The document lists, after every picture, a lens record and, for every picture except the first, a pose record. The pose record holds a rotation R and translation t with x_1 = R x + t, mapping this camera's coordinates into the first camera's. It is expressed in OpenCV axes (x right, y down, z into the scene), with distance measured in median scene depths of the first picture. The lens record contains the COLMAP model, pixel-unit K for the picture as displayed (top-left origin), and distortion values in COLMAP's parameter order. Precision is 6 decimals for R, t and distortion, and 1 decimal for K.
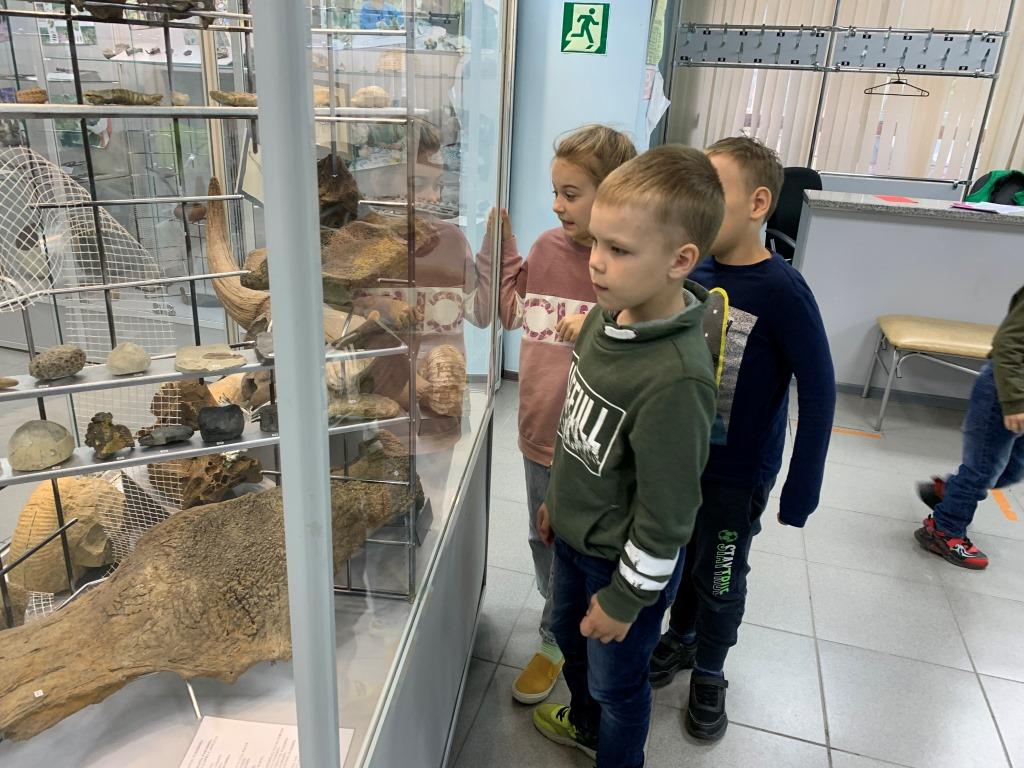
lens RADIAL K [[826.1, 0, 512.0], [0, 826.1, 384.0], [0, 0, 1]] dist [0.051903, -0.040476]
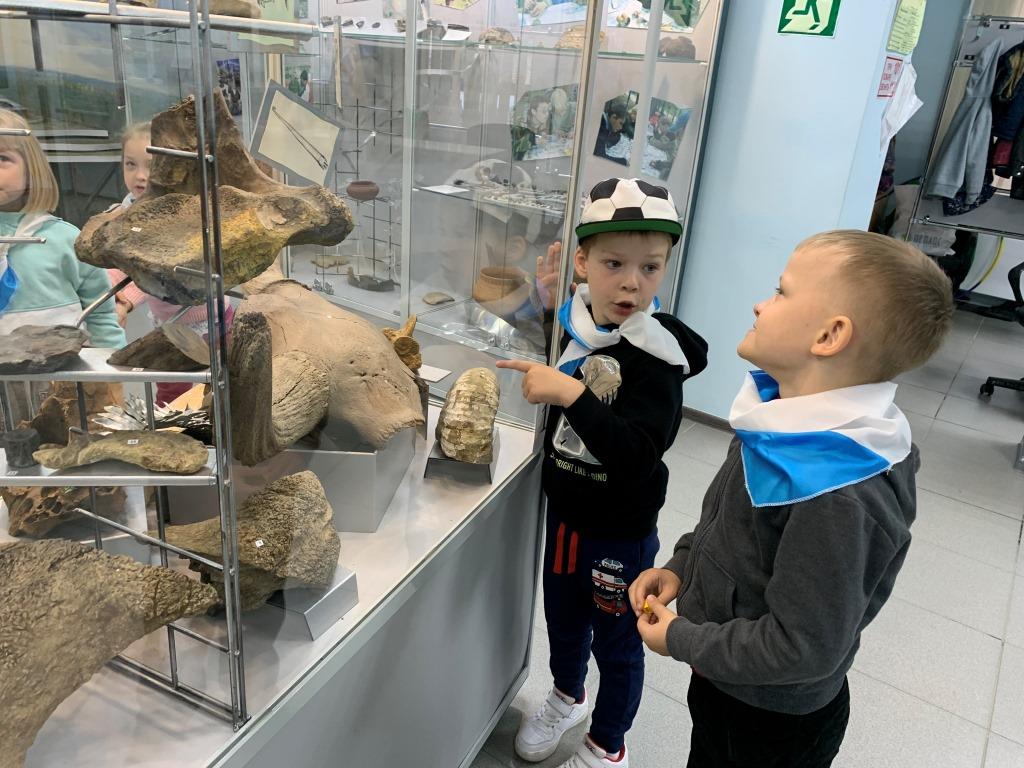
lens RADIAL K [[826.1, 0, 512.0], [0, 826.1, 384.0], [0, 0, 1]] dist [0.051903, -0.040476]
pose [[0.948153, 0.148511, -0.280979, 0.094670], [-0.150049, 0.988547, 0.016162, -0.027455], [0.280161, 0.026837, 0.959578, 0.139012]]
